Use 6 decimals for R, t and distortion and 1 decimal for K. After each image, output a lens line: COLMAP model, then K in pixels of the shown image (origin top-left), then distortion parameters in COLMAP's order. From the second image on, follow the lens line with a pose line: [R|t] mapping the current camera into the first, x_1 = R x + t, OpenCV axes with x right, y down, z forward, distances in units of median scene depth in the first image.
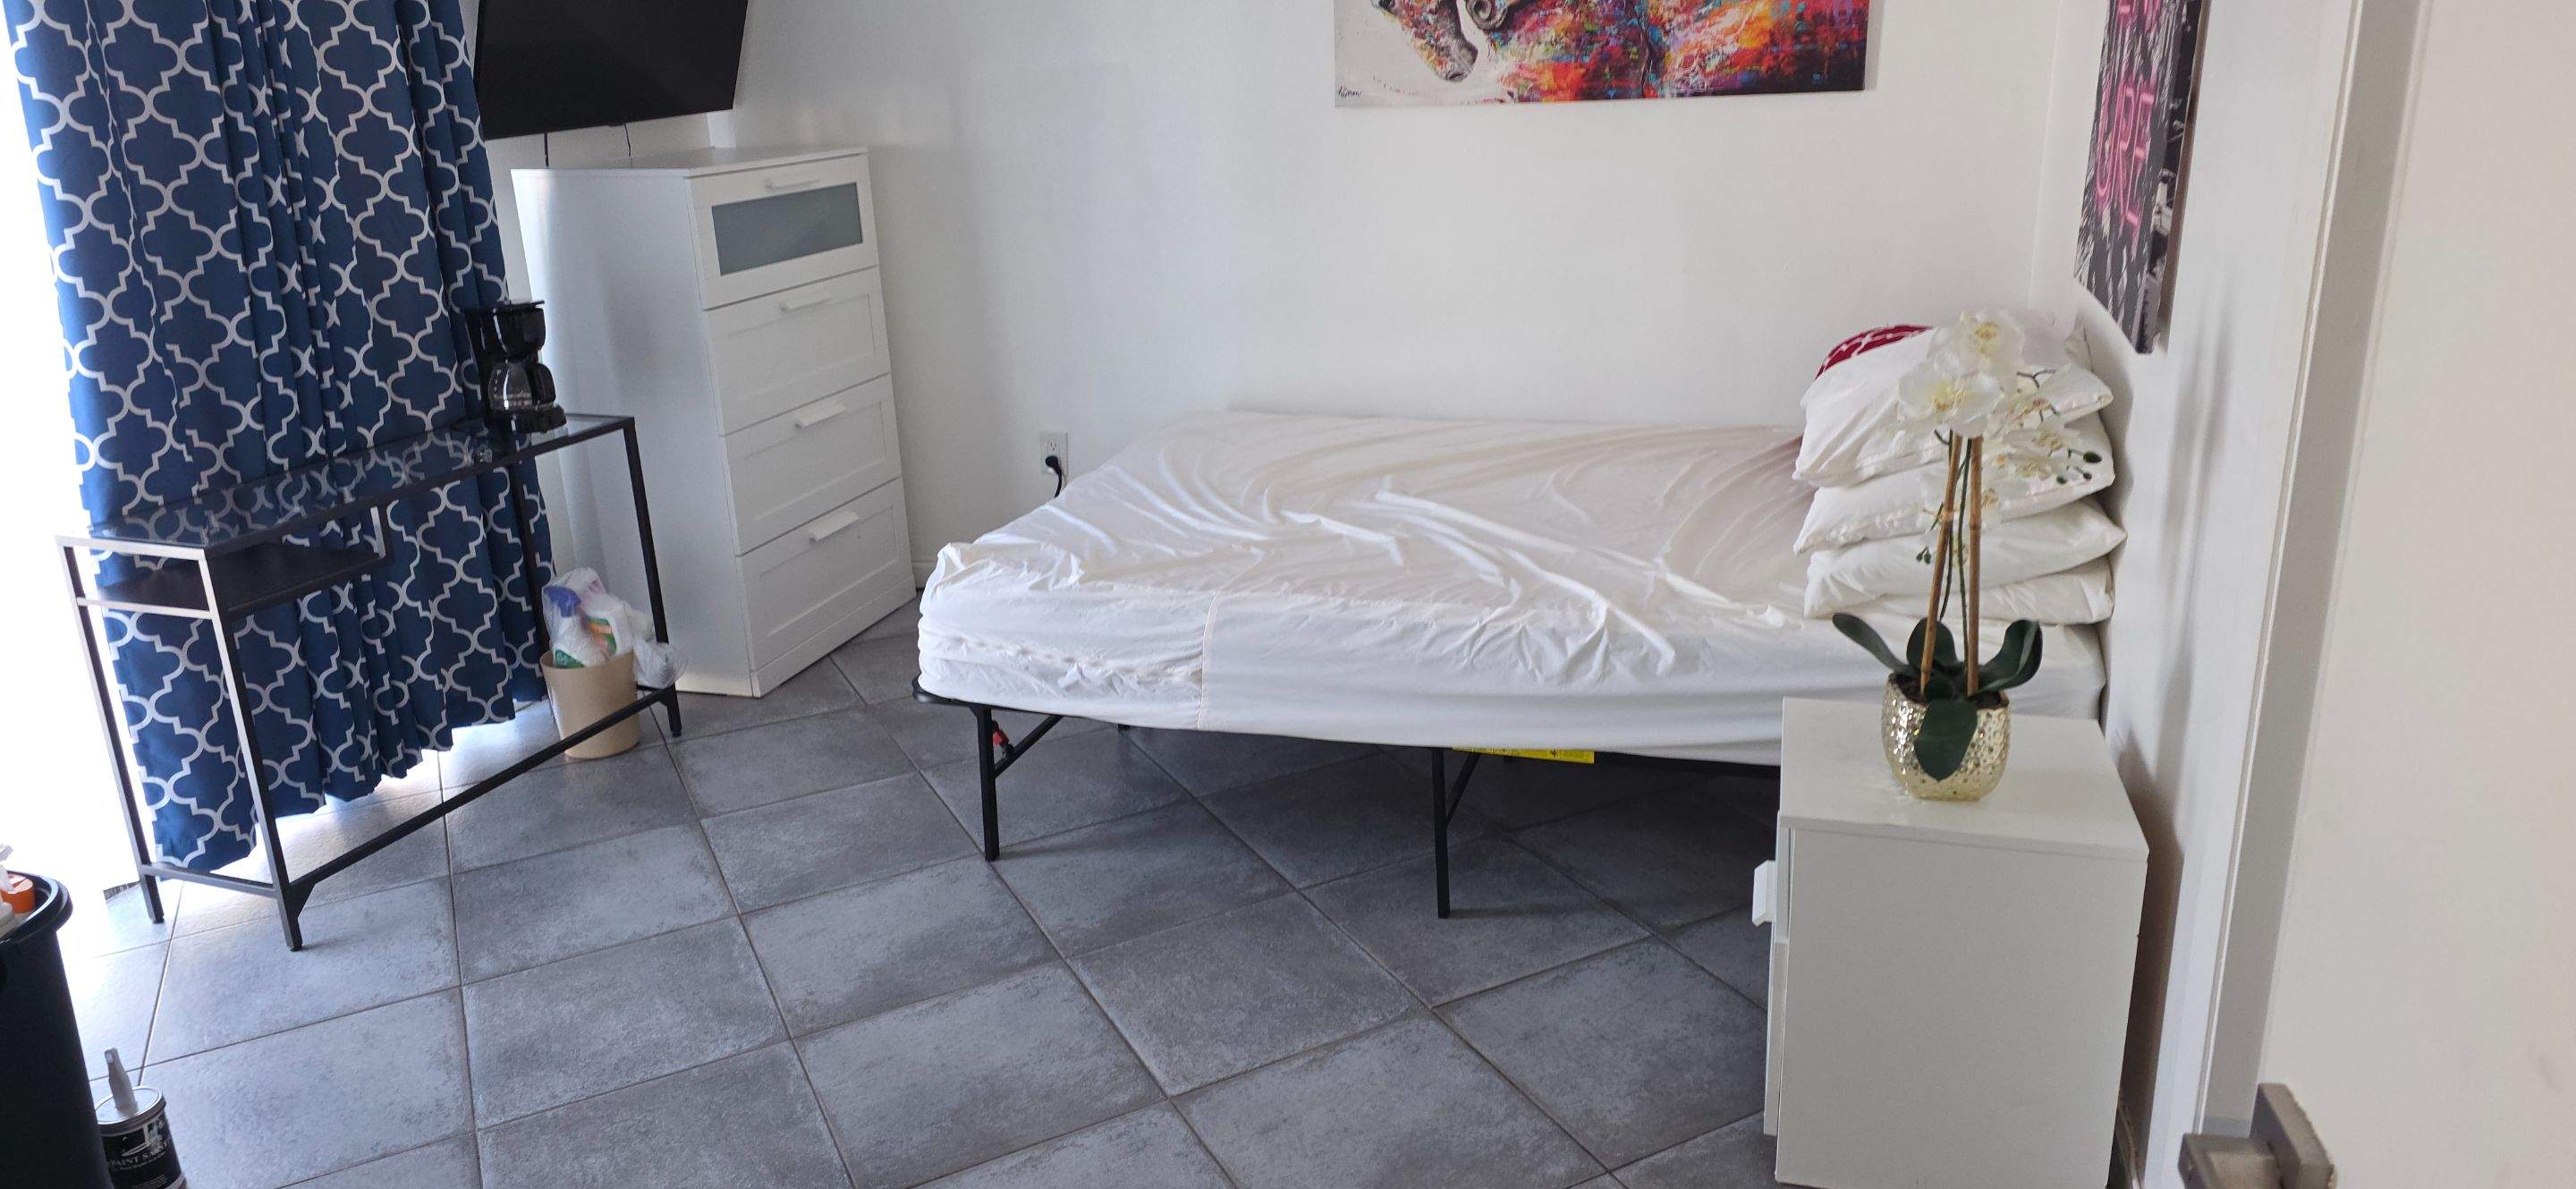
lens RADIAL K [[1713.3, 0, 1289.8], [0, 1713.3, 575.9], [0, 0, 1]] dist [0.078957, -0.064890]
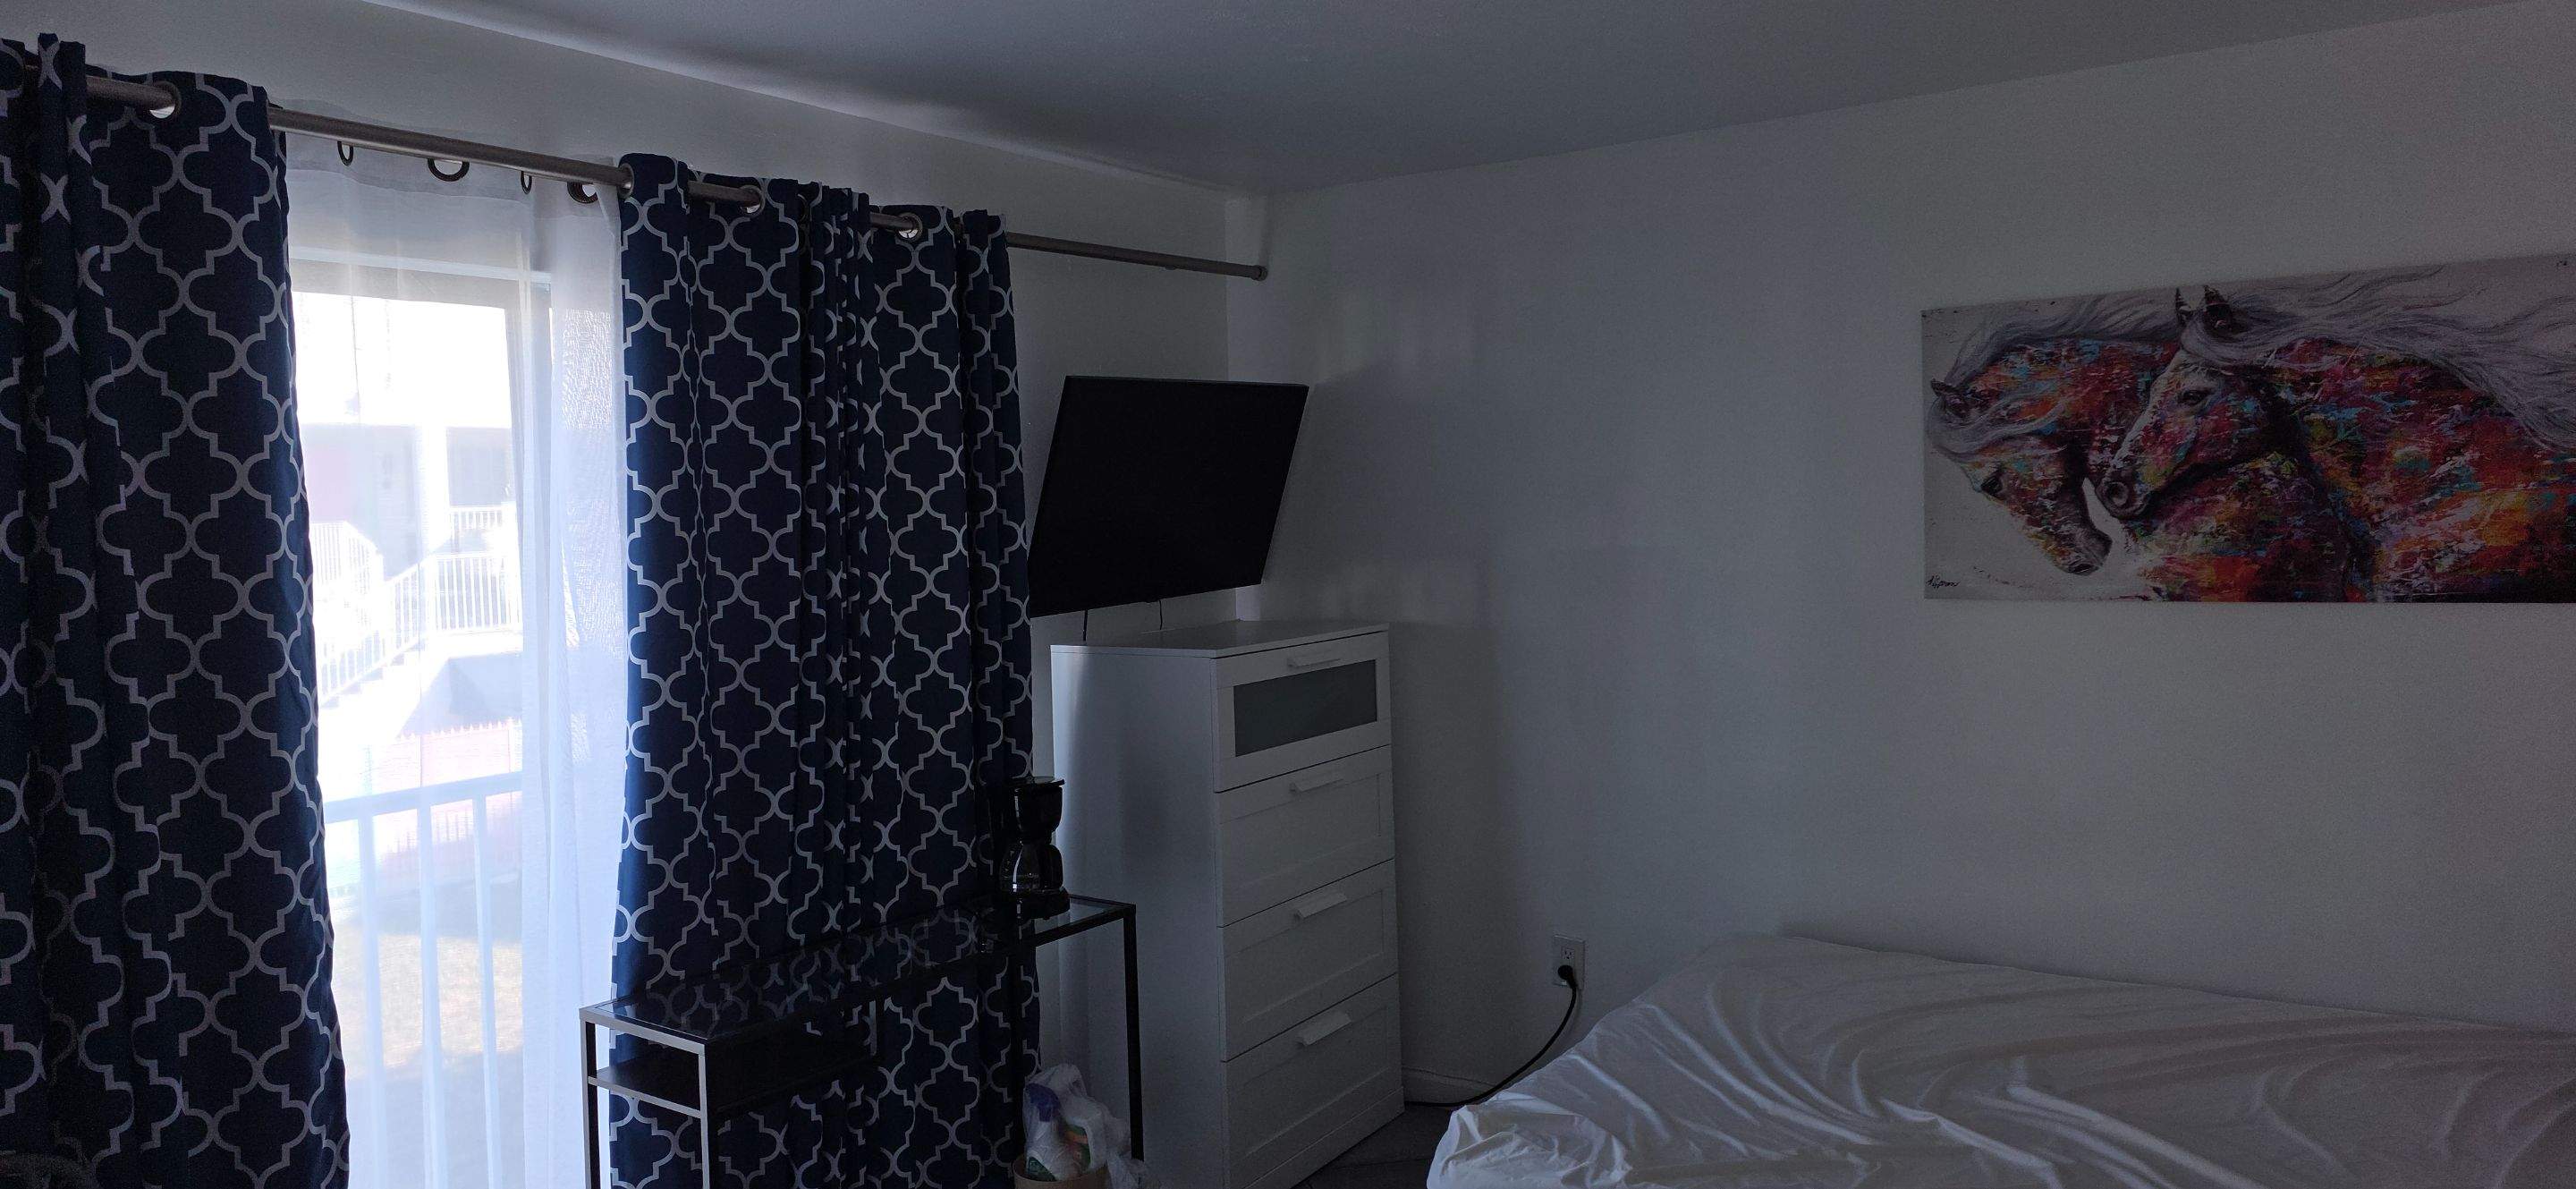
lens RADIAL K [[1587.1, 0, 1286.3], [0, 1587.1, 580.4], [0, 0, 1]] dist [0.046651, -0.049256]
pose [[0.962080, 0.019451, -0.272074, -0.075841], [-0.084920, 0.969242, -0.230994, -0.079556], [0.259213, 0.245339, 0.934140, 0.190508]]
